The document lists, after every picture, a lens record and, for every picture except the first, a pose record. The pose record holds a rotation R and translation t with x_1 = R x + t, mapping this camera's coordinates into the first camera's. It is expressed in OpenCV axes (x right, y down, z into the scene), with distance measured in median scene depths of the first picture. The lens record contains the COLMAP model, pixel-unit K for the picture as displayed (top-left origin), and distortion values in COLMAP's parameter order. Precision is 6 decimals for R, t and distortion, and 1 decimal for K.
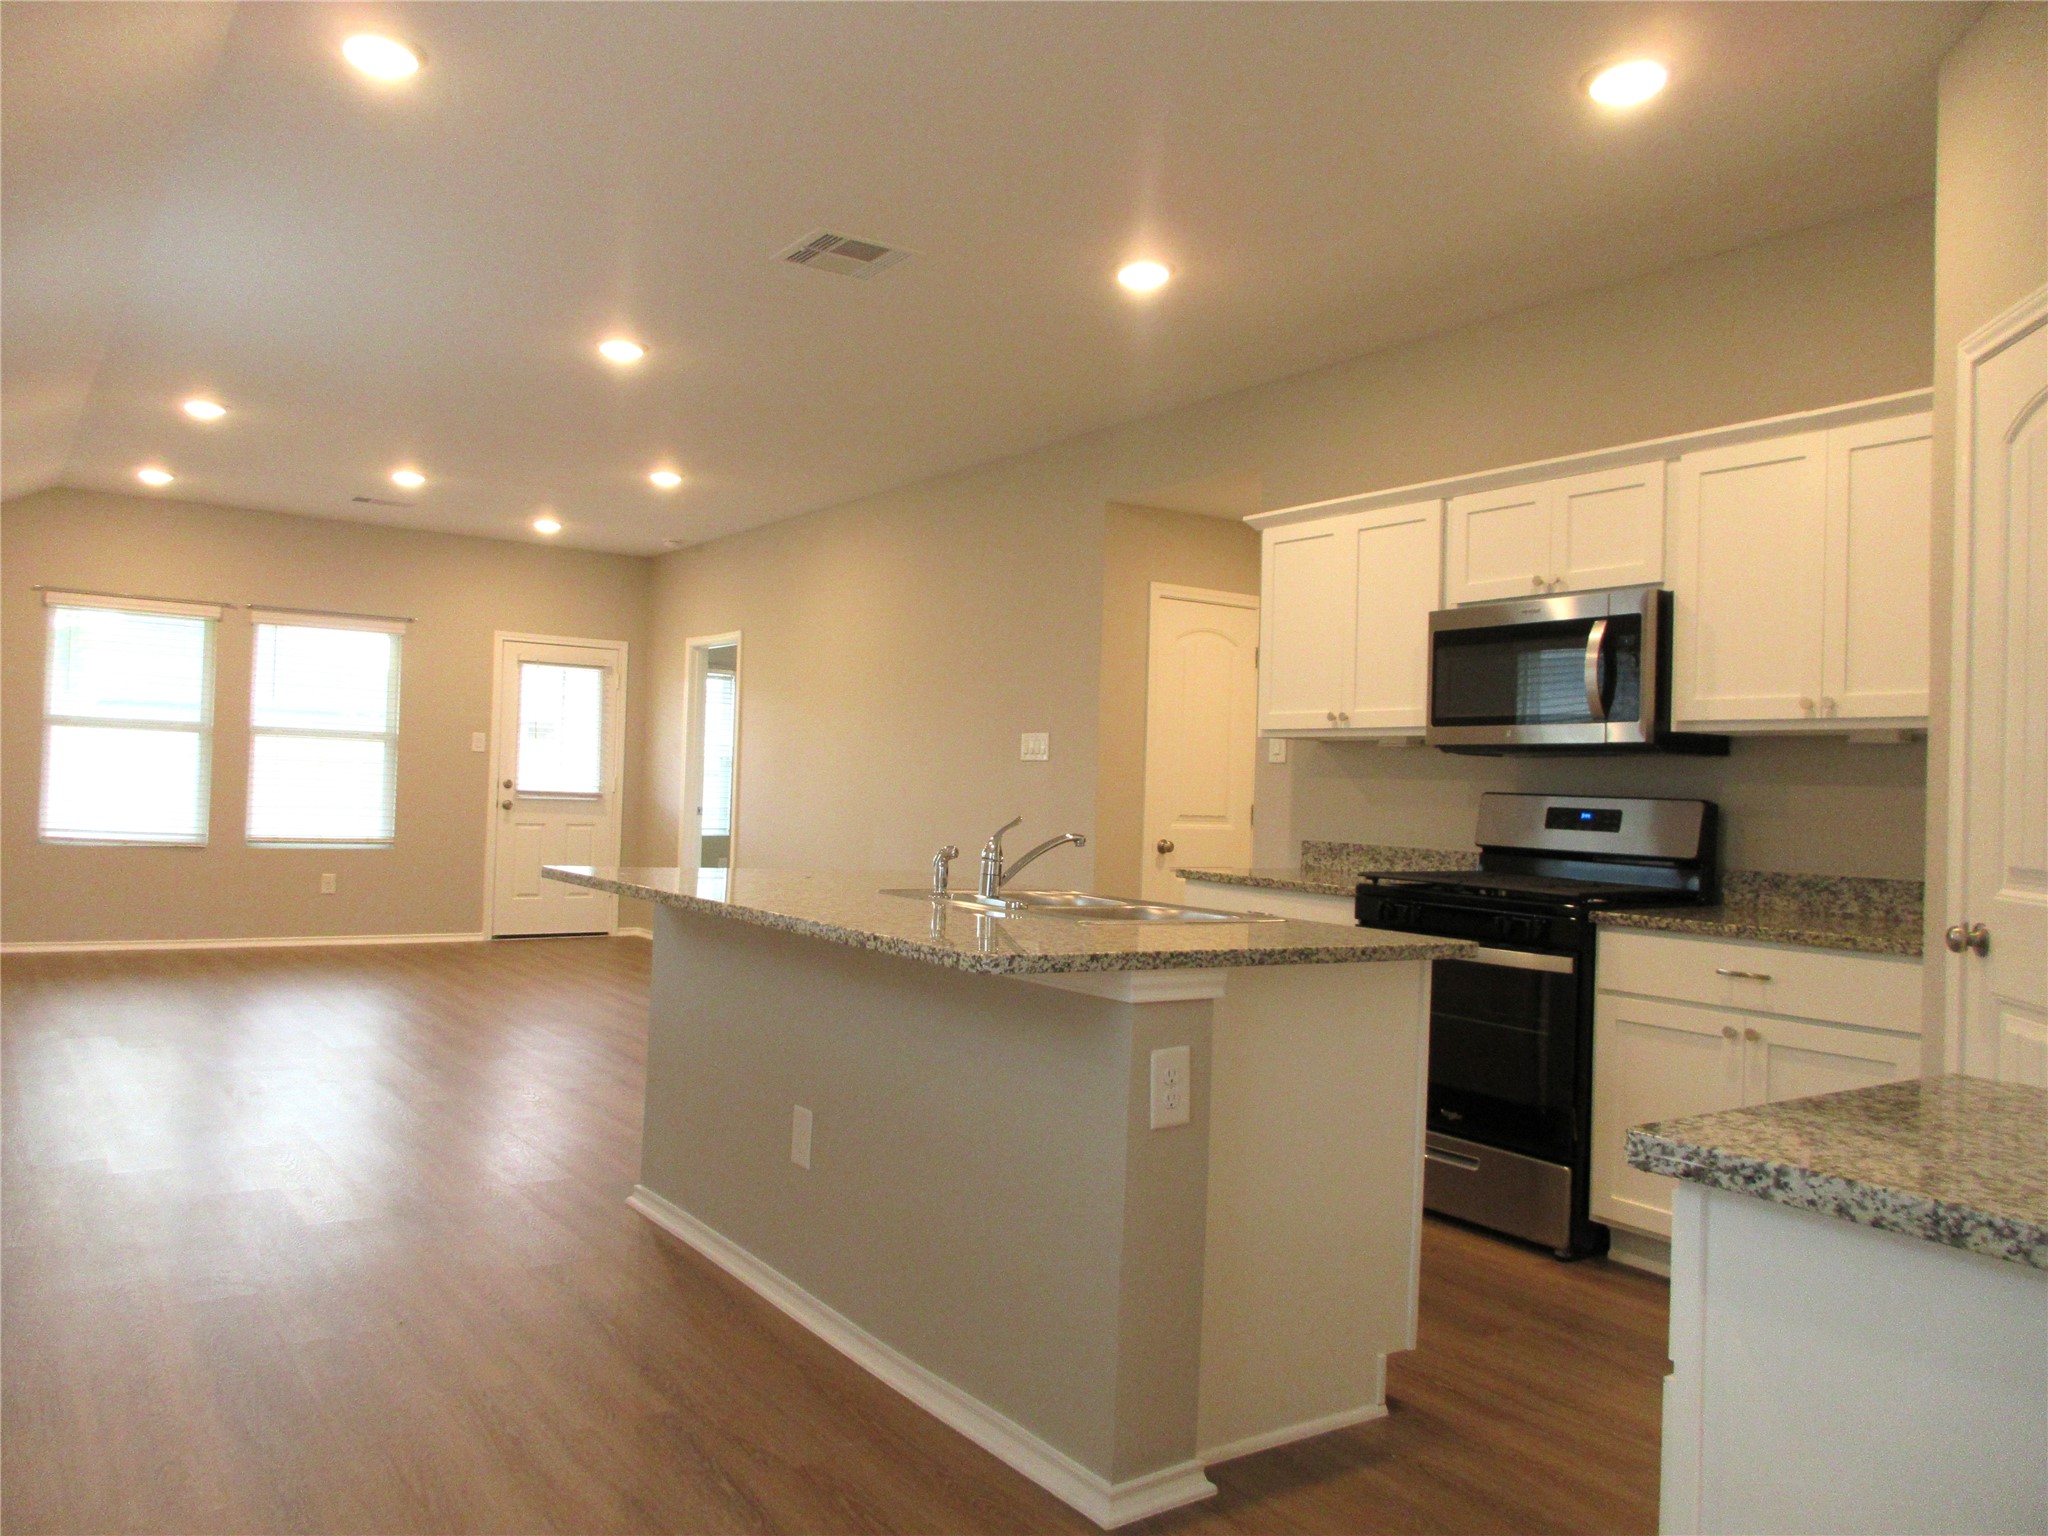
lens RADIAL K [[1605.7, 0, 1024.0], [0, 1605.7, 768.0], [0, 0, 1]] dist [0.275909, -0.000349]
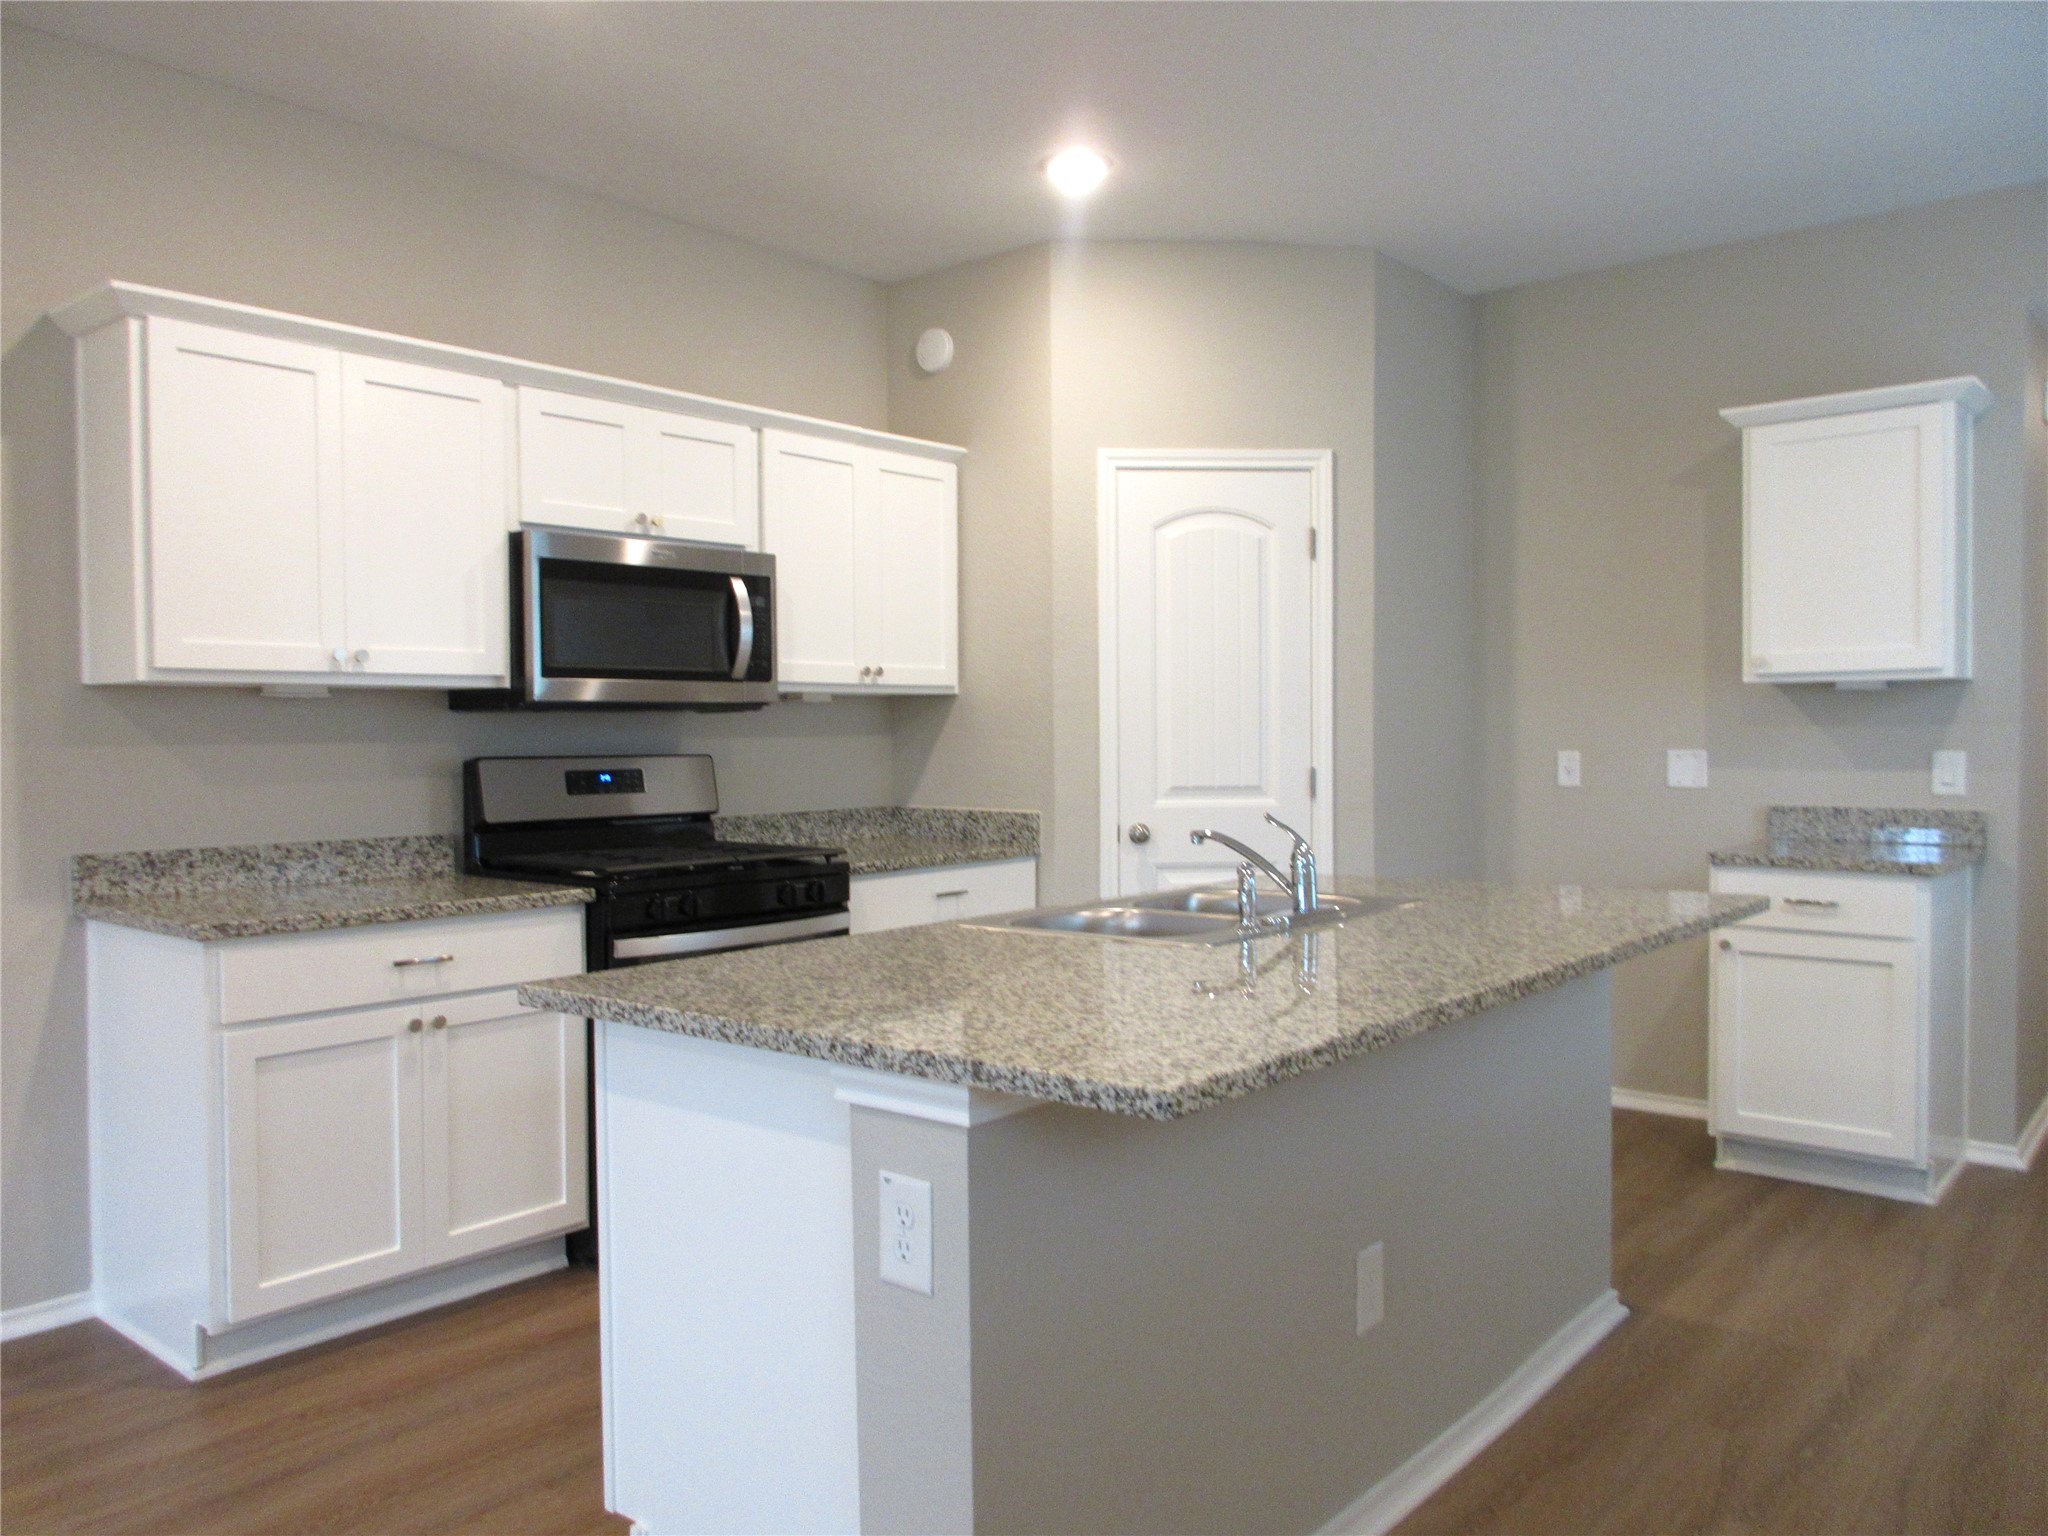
lens RADIAL K [[1529.4, 0, 1024.0], [0, 1529.4, 768.0], [0, 0, 1]] dist [-0.001027, -0.000097]
pose [[-0.210614, -0.044821, 0.976541, -0.549691], [-0.001086, 0.998958, 0.045615, -0.015724], [-0.977569, 0.008546, -0.210443, 0.974183]]
